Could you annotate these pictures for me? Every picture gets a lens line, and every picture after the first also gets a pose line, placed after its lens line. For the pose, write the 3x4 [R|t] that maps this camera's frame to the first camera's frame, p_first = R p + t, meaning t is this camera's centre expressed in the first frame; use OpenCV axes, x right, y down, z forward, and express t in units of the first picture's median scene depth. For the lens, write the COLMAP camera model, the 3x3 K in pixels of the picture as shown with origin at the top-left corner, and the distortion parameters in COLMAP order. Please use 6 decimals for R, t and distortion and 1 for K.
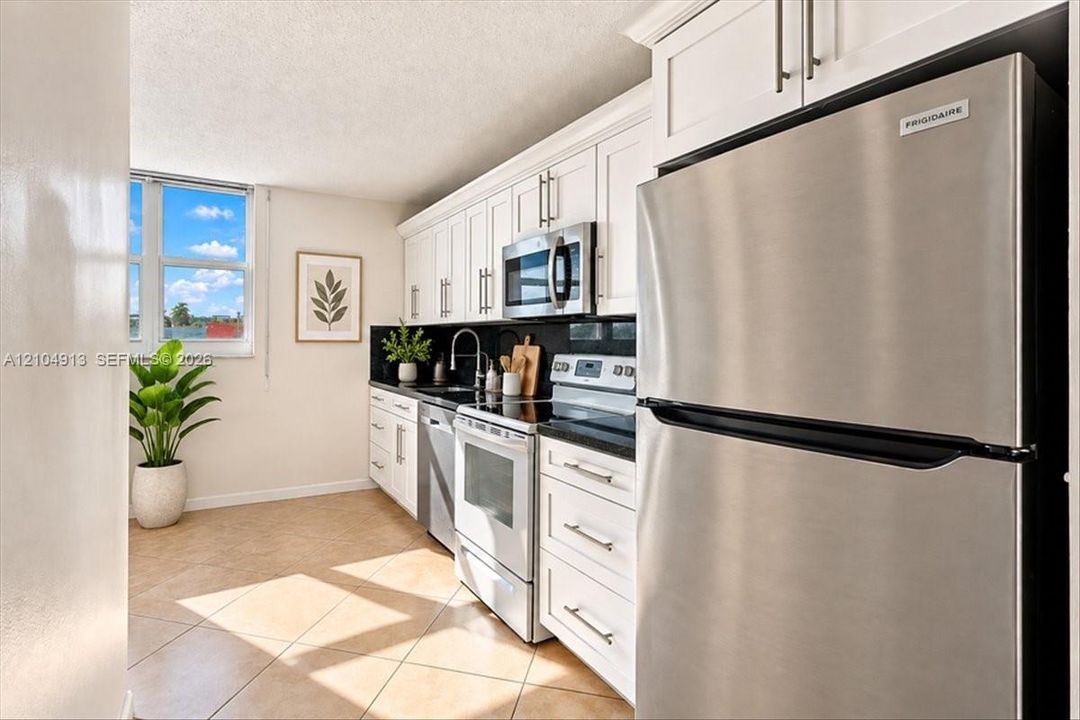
lens RADIAL K [[514.5, 0, 540.8], [0, 514.5, 346.3], [0, 0, 1]] dist [0.000483, 0.000036]
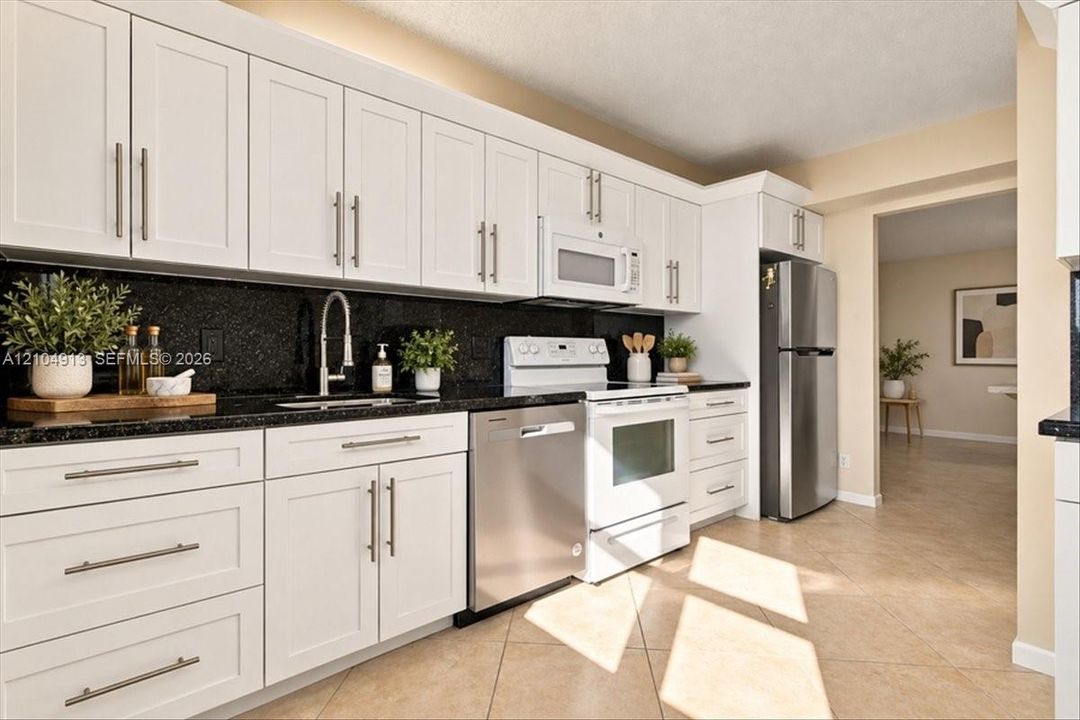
lens RADIAL K [[514.5, 0, 540.8], [0, 514.5, 346.3], [0, 0, 1]] dist [0.000483, 0.000036]
pose [[-0.137086, 0.007184, 0.990533, -0.852671], [-0.000168, 0.999974, -0.007276, 0.036559], [-0.990559, -0.001164, -0.137082, 1.000444]]
